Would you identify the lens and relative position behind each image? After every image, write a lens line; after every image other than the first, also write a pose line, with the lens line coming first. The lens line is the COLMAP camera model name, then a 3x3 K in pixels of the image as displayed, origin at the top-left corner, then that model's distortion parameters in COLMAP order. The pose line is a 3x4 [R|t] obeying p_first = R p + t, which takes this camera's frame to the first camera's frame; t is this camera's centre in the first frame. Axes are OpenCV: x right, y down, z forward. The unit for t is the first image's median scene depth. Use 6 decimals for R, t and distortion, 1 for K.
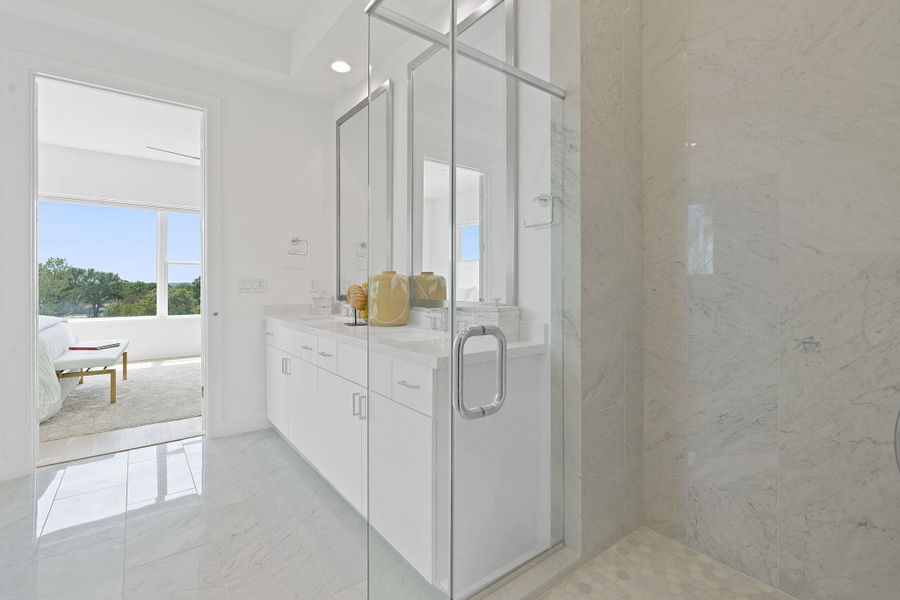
lens RADIAL K [[413.3, 0, 451.4], [0, 413.3, 282.7], [0, 0, 1]] dist [-0.000370, -0.000075]
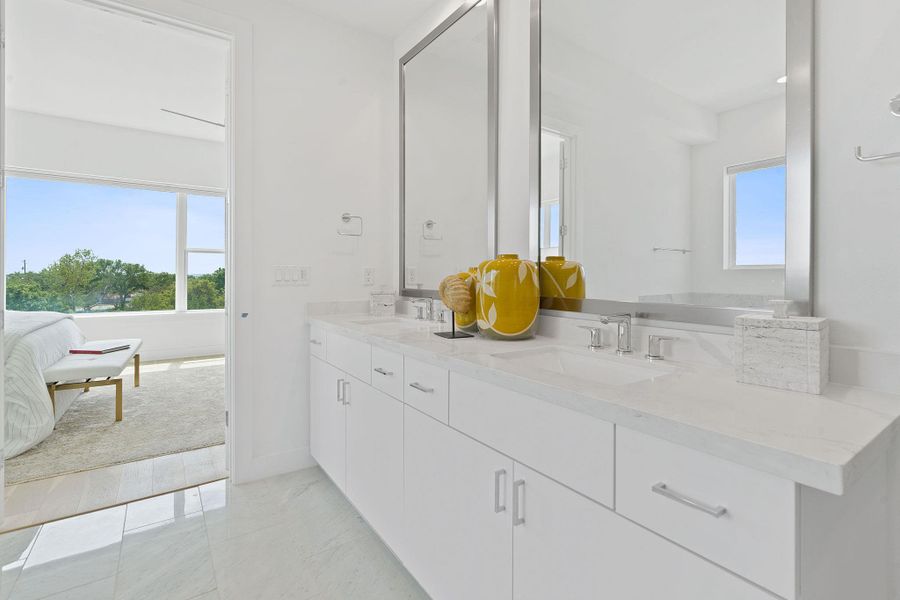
lens RADIAL K [[417.4, 0, 447.7], [0, 417.4, 274.2], [0, 0, 1]] dist [-0.003177, -0.000229]
pose [[0.998768, 0.003468, -0.049512, -0.143549], [-0.003545, 0.999993, -0.001467, 0.002918], [0.049506, 0.001641, 0.998772, 0.229335]]
